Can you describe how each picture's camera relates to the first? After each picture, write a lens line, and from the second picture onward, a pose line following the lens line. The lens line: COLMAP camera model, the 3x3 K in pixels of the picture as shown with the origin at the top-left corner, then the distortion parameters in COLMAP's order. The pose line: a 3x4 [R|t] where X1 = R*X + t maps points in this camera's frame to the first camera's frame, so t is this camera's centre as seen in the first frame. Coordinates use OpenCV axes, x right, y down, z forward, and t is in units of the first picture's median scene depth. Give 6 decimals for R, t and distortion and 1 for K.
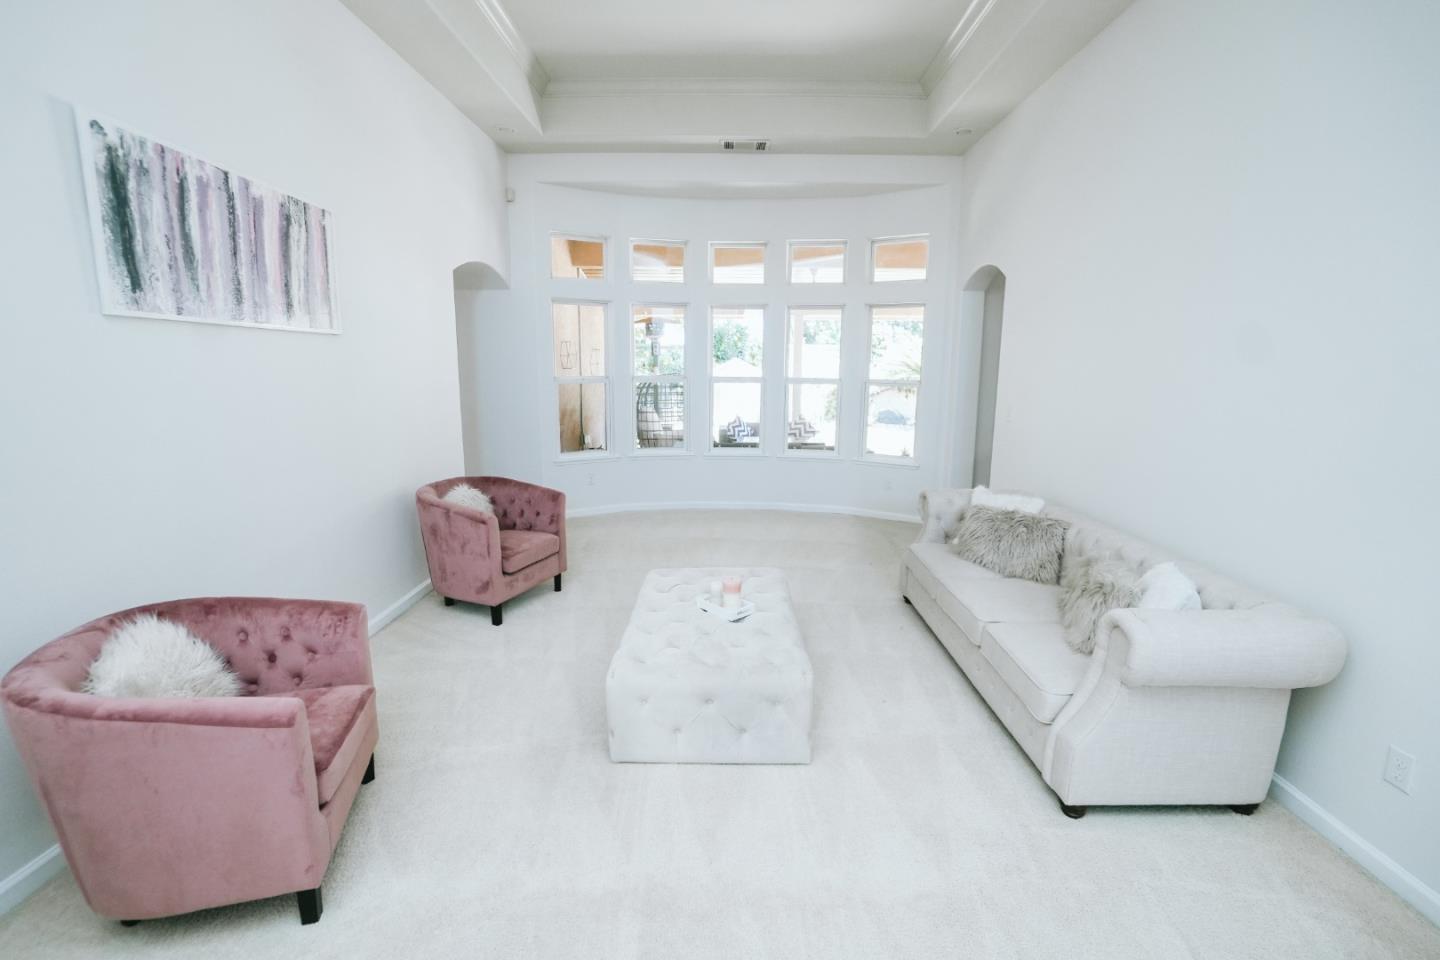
lens RADIAL K [[666.5, 0, 720.0], [0, 666.5, 480.0], [0, 0, 1]] dist [-0.062137, 0.025695]
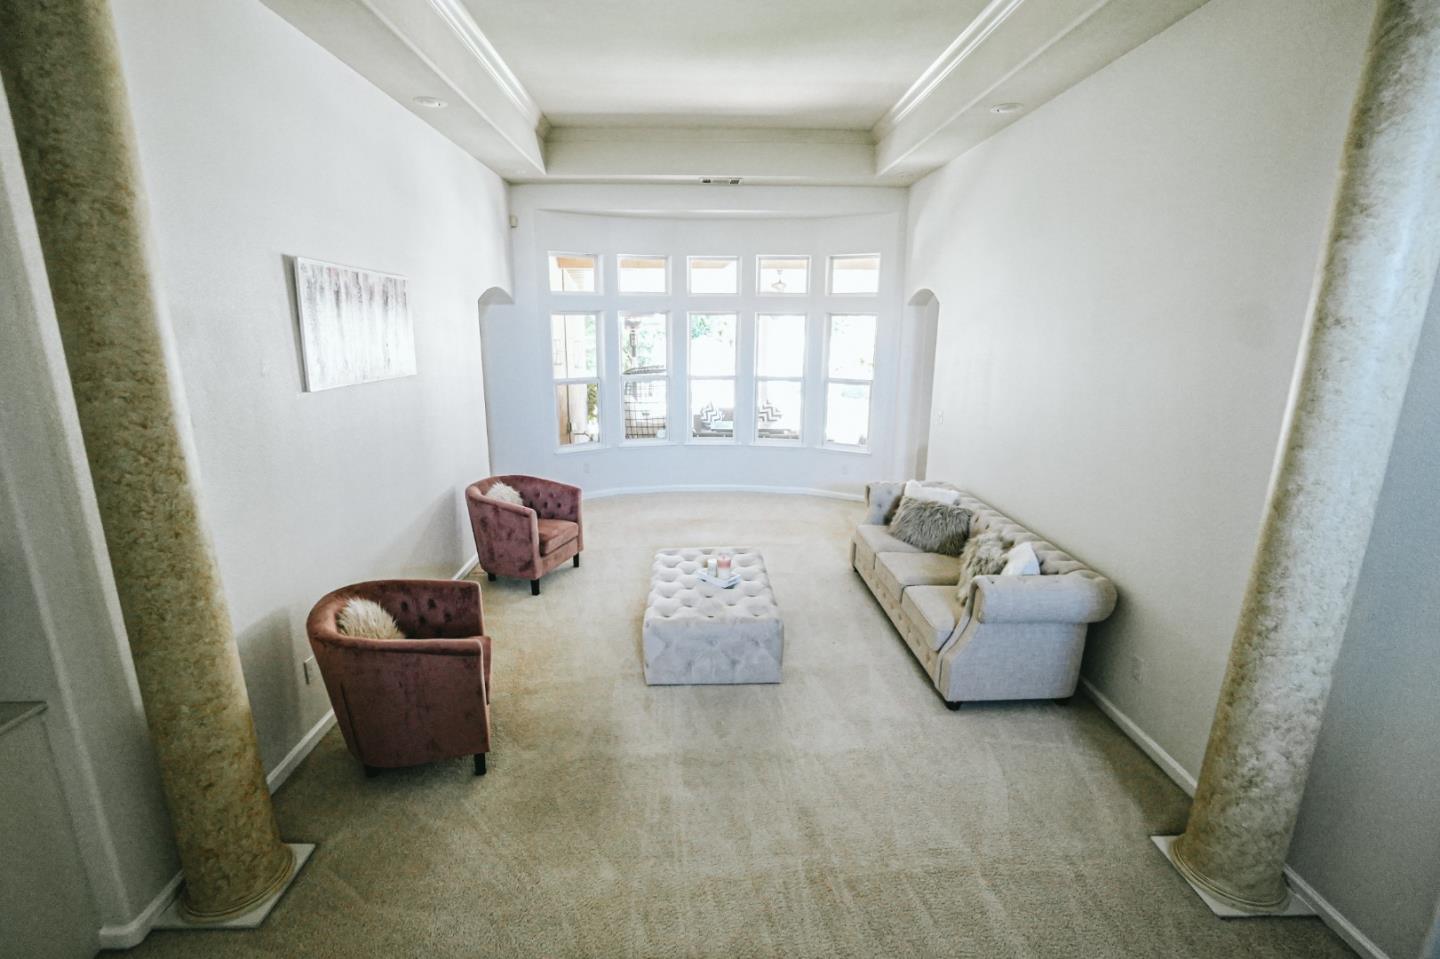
lens RADIAL K [[676.9, 0, 707.0], [0, 676.9, 485.5], [0, 0, 1]] dist [-0.062827, 0.027671]
pose [[0.999389, -0.014052, 0.032007, -0.040246], [0.012264, 0.998390, 0.055376, -0.052946], [-0.032734, -0.054950, 0.997952, -0.263643]]
